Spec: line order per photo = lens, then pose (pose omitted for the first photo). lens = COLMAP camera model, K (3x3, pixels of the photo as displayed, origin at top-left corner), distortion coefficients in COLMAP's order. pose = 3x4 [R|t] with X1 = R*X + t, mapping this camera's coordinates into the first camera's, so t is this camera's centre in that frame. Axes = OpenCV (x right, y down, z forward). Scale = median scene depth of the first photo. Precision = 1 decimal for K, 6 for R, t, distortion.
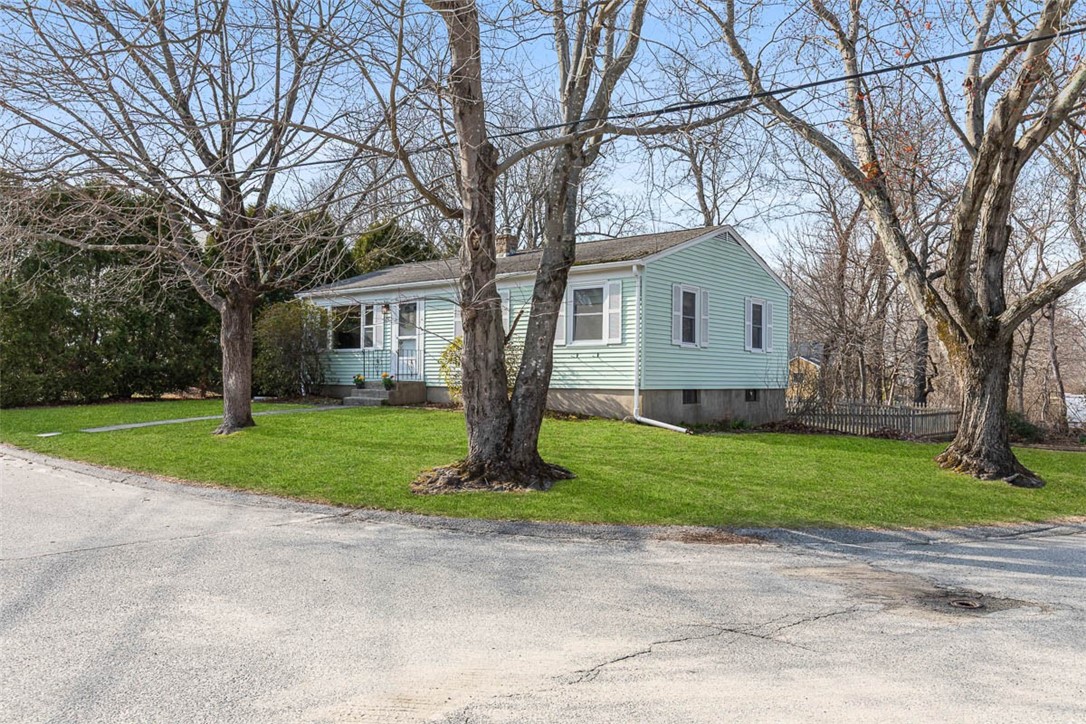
lens RADIAL K [[831.6, 0, 542.5], [0, 831.6, 366.8], [0, 0, 1]] dist [0.005125, 0.000340]
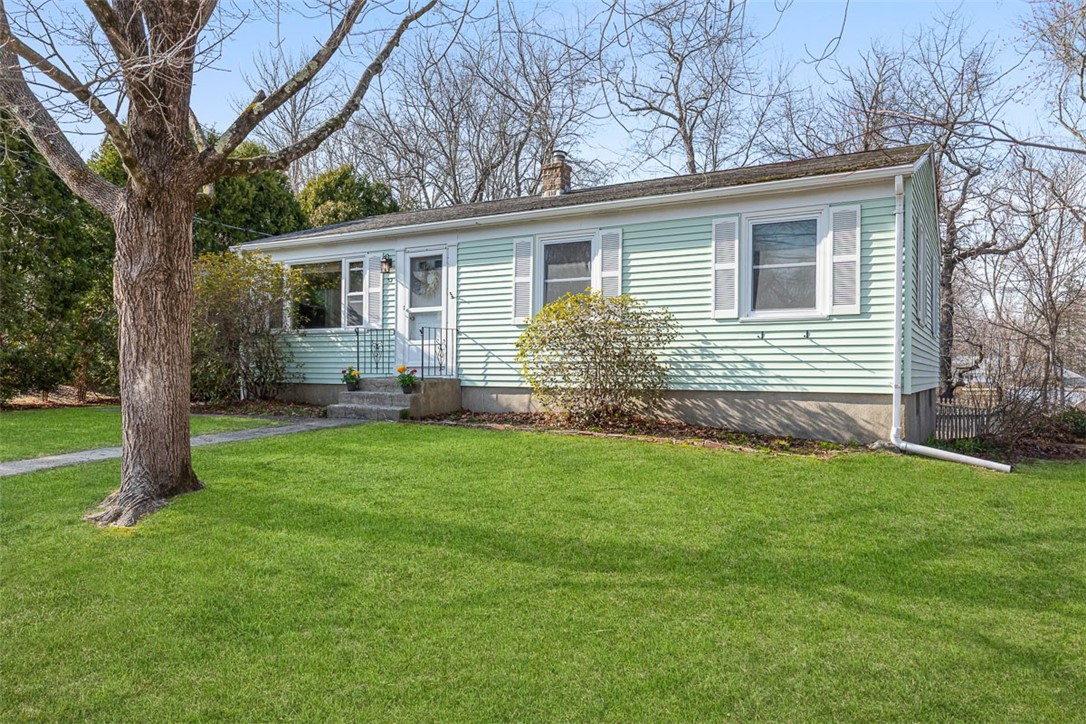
lens RADIAL K [[747.2, 0, 543.3], [0, 747.2, 365.5], [0, 0, 1]] dist [-0.003275, 0.005303]
pose [[0.987364, 0.000203, 0.158468, -0.166344], [-0.001366, 0.999973, 0.007230, 0.003417], [-0.158462, -0.007355, 0.987338, 0.425301]]
